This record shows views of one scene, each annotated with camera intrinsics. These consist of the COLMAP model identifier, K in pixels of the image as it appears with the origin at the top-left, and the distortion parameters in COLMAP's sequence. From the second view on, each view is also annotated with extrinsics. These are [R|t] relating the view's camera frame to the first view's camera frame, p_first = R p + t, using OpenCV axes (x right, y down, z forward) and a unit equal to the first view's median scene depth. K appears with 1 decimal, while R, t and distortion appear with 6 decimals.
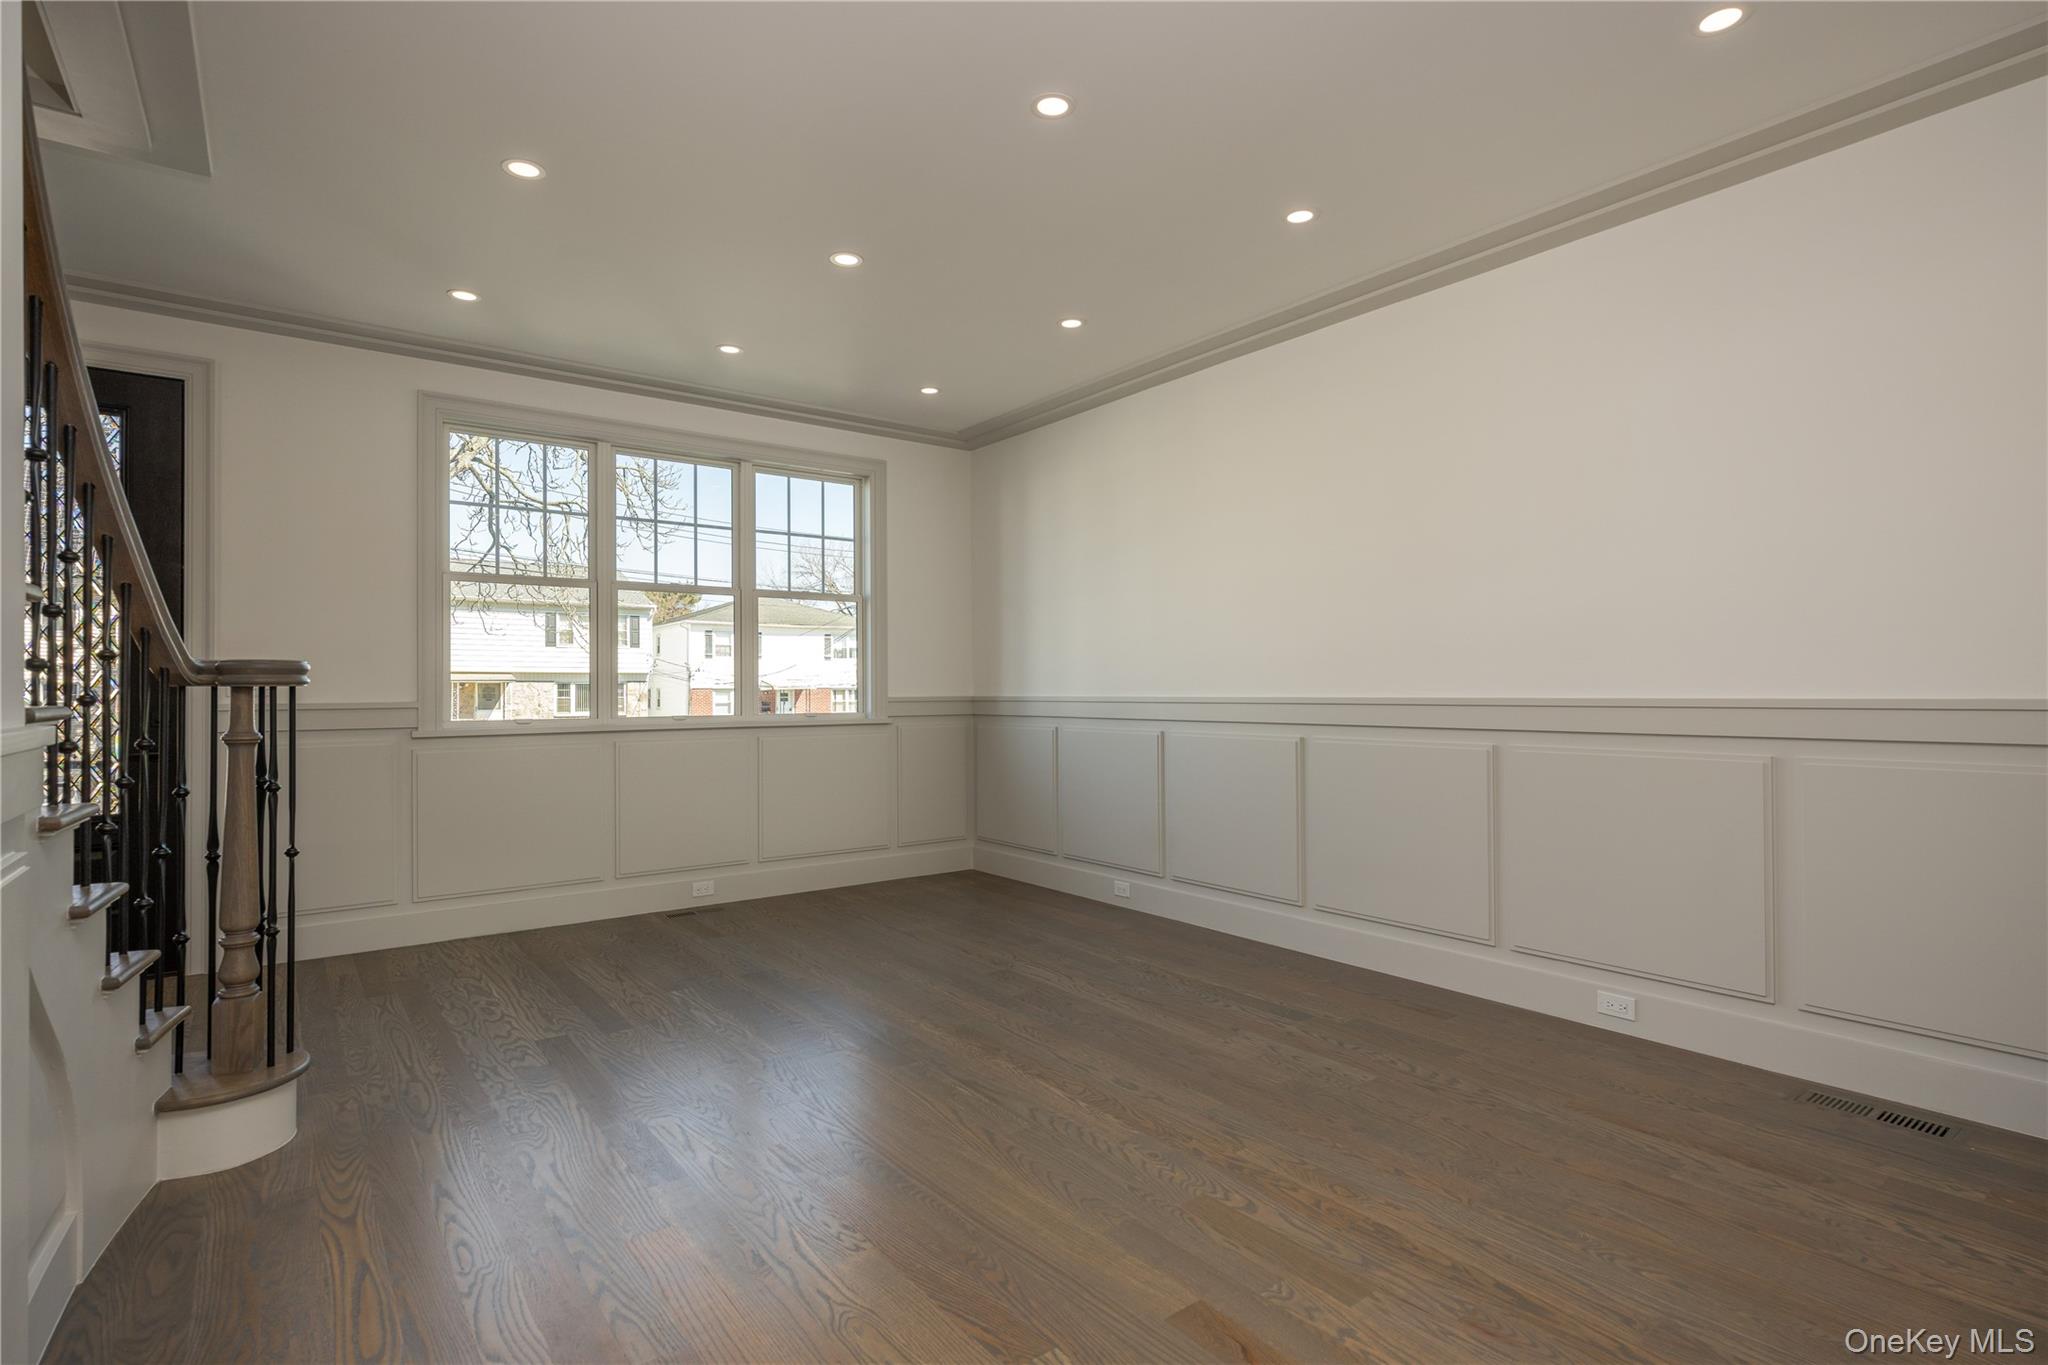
lens RADIAL K [[984.9, 0, 1011.1], [0, 984.9, 677.4], [0, 0, 1]] dist [0.004998, -0.005079]
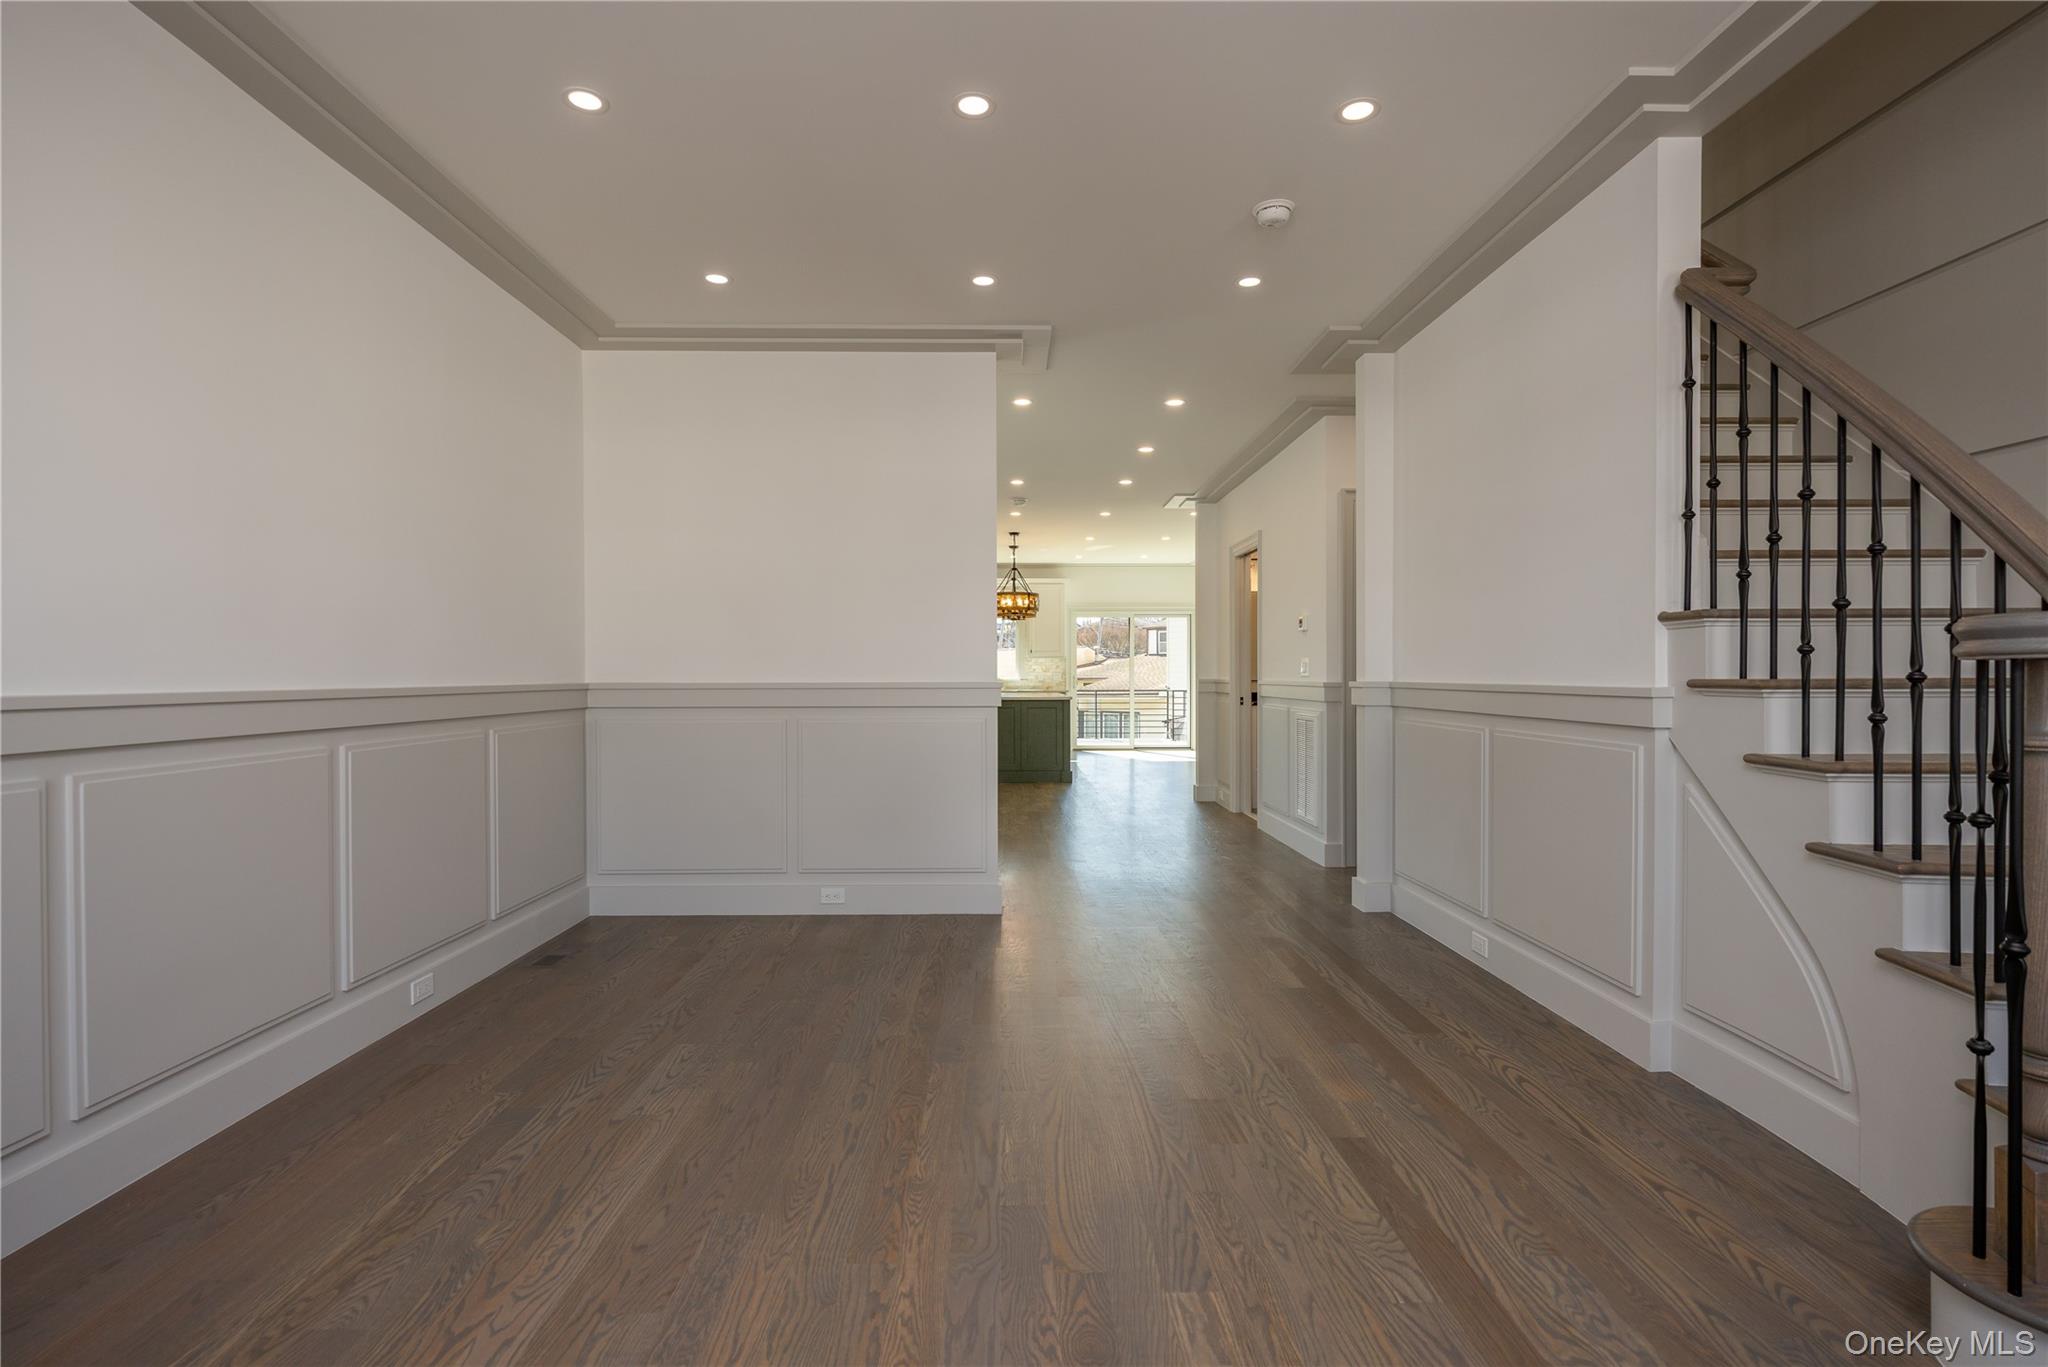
lens RADIAL K [[984.9, 0, 1023.2], [0, 984.9, 679.2], [0, 0, 1]] dist [0.004998, -0.005079]
pose [[-0.814877, 0.004003, 0.579621, -0.347038], [-0.000780, 0.999968, -0.008003, 0.014744], [-0.579634, -0.006973, -0.814847, 1.056186]]
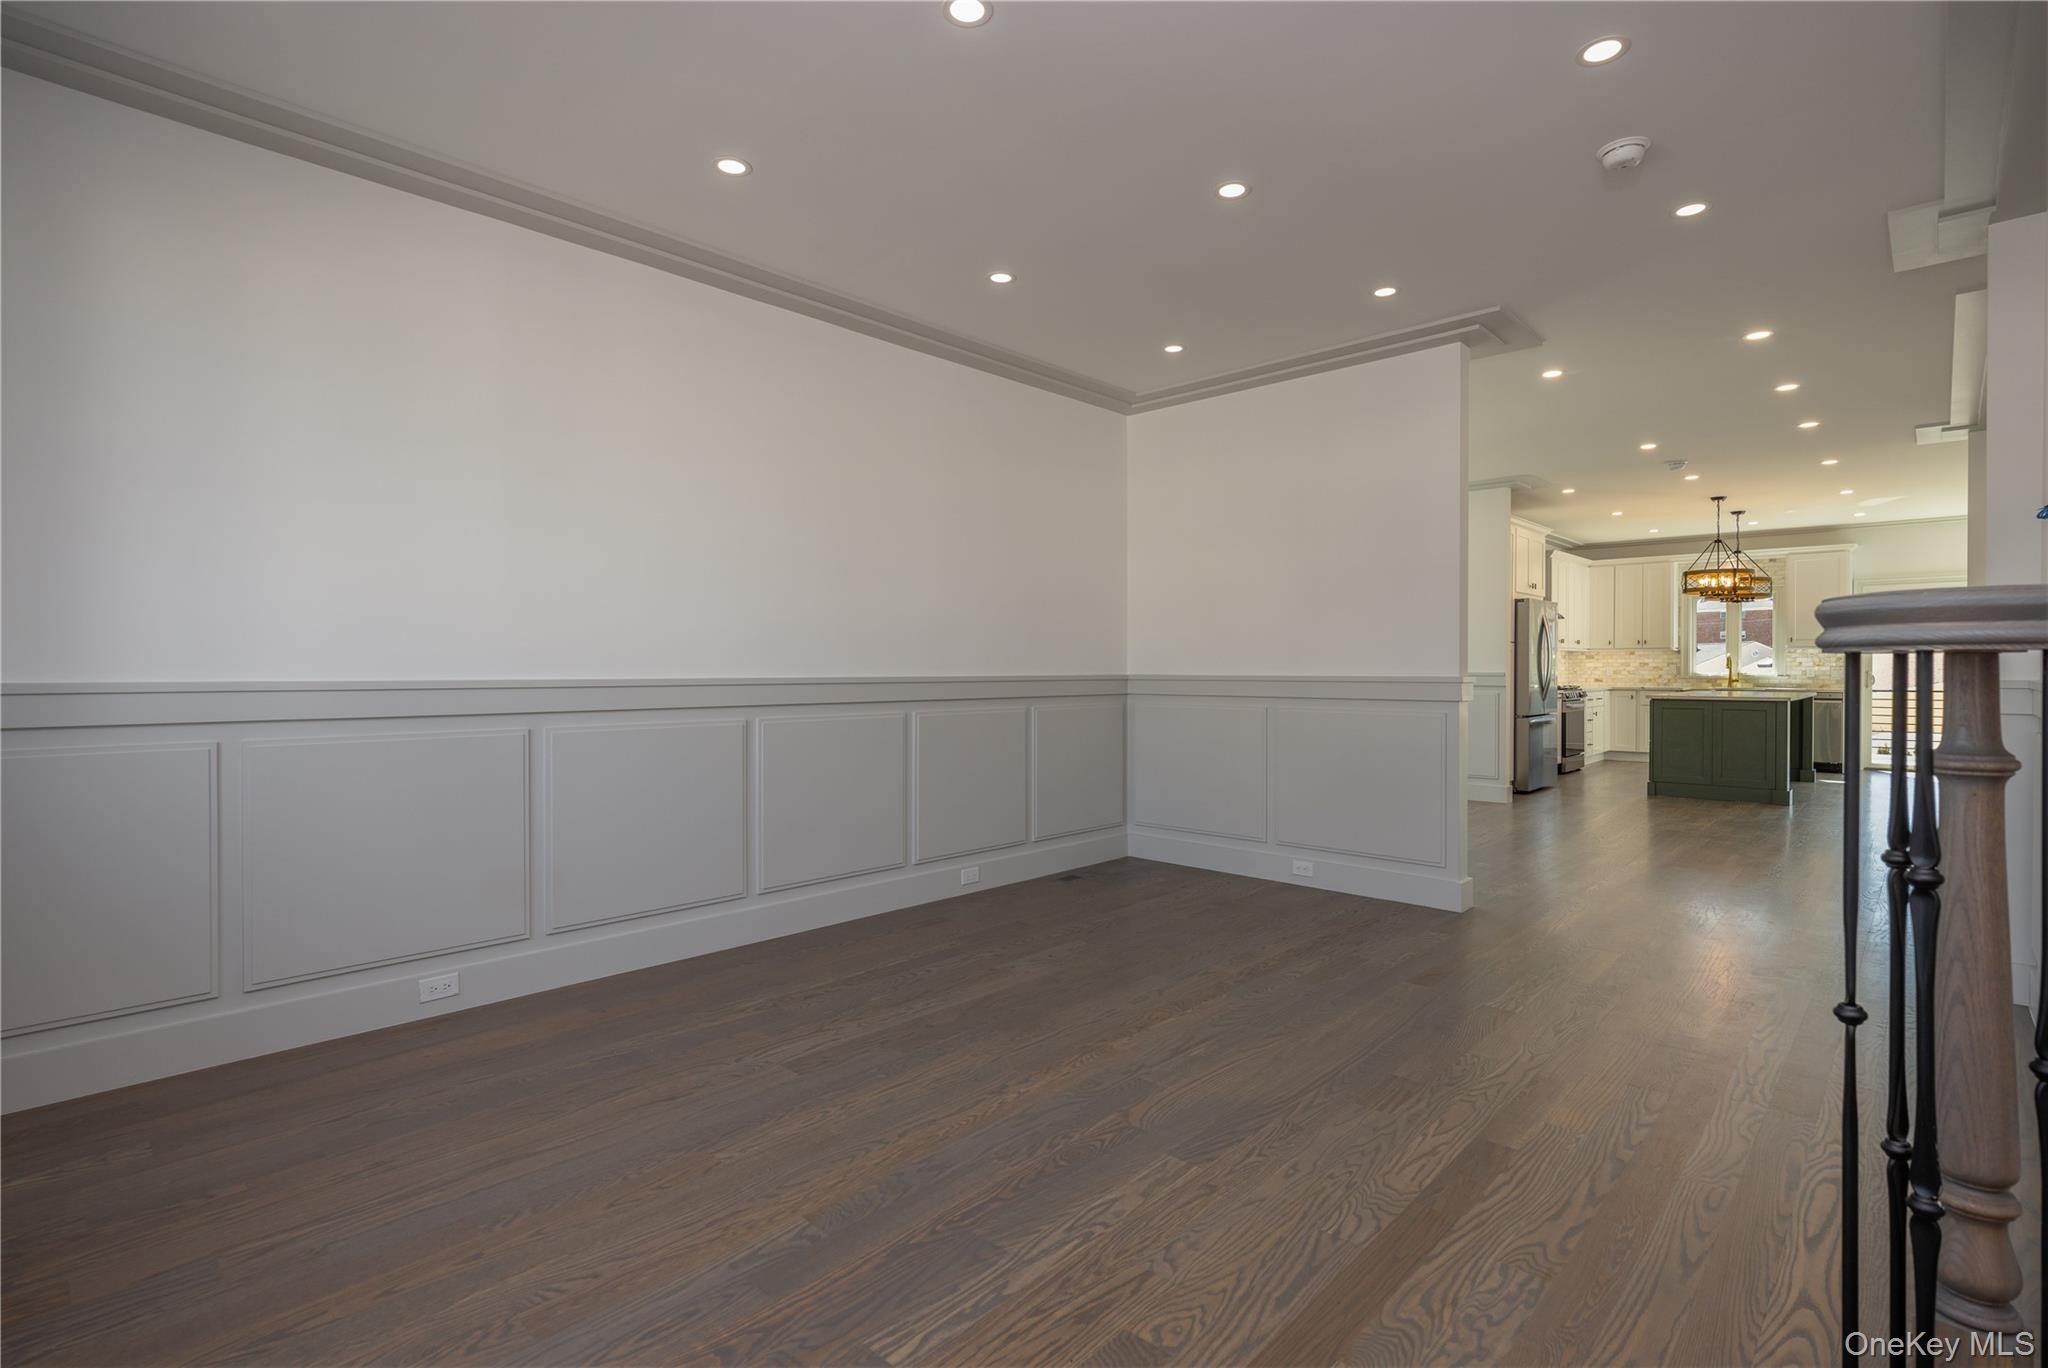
lens RADIAL K [[984.9, 0, 1012.1], [0, 984.9, 680.6], [0, 0, 1]] dist [0.004998, -0.005079]
pose [[-0.168474, -0.007653, 0.985676, -0.653973], [-0.011801, 0.999914, 0.005746, 0.012982], [-0.985635, -0.010664, -0.168550, 0.859237]]
